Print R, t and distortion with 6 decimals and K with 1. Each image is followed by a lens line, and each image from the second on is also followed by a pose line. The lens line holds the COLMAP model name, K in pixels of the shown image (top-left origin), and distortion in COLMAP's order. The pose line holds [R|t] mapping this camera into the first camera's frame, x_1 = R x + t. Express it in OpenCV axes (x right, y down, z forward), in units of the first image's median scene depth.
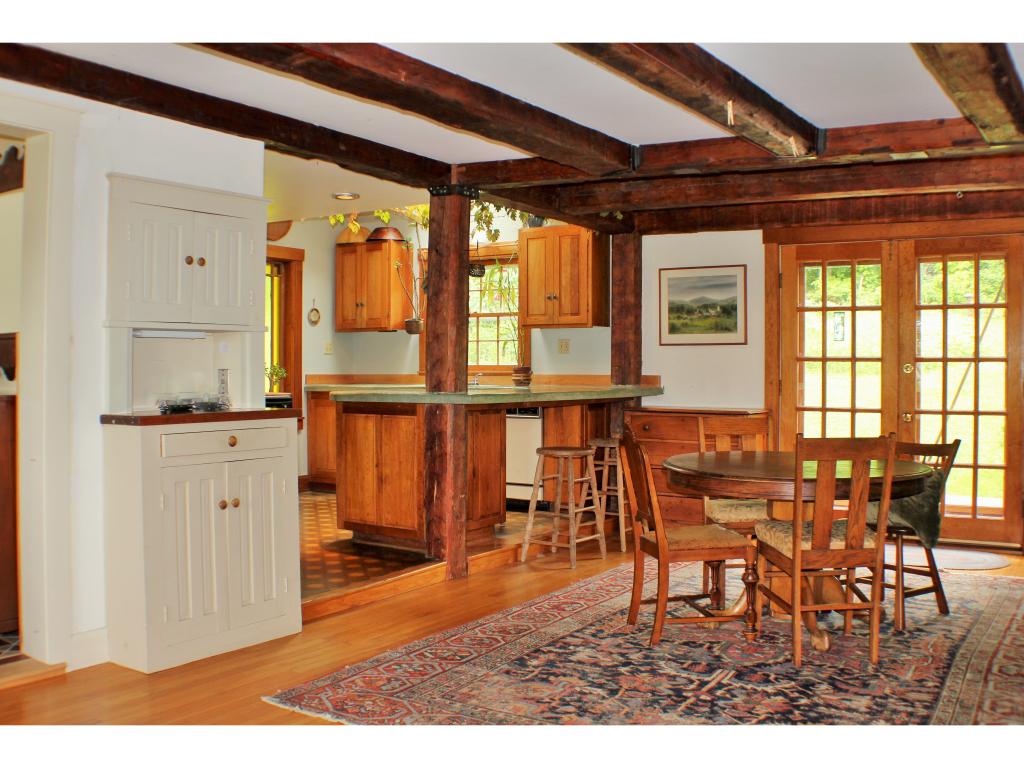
lens RADIAL K [[1223.2, 0, 512.0], [0, 1223.2, 384.0], [0, 0, 1]] dist [-0.004846, -0.001096]
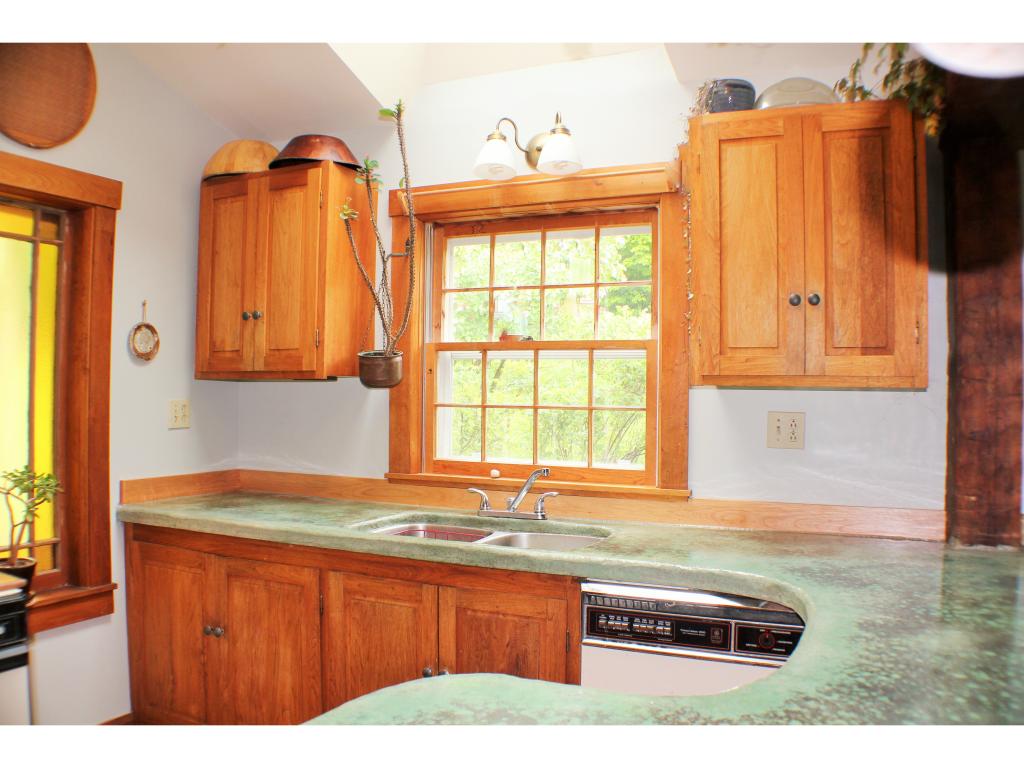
lens RADIAL K [[808.4, 0, 512.0], [0, 808.4, 384.0], [0, 0, 1]] dist [-0.155796, -0.000577]
pose [[0.987438, 0.011462, 0.157589, -0.078693], [-0.009795, 0.999888, -0.011353, -0.039315], [-0.157701, 0.009667, 0.987440, 0.719744]]
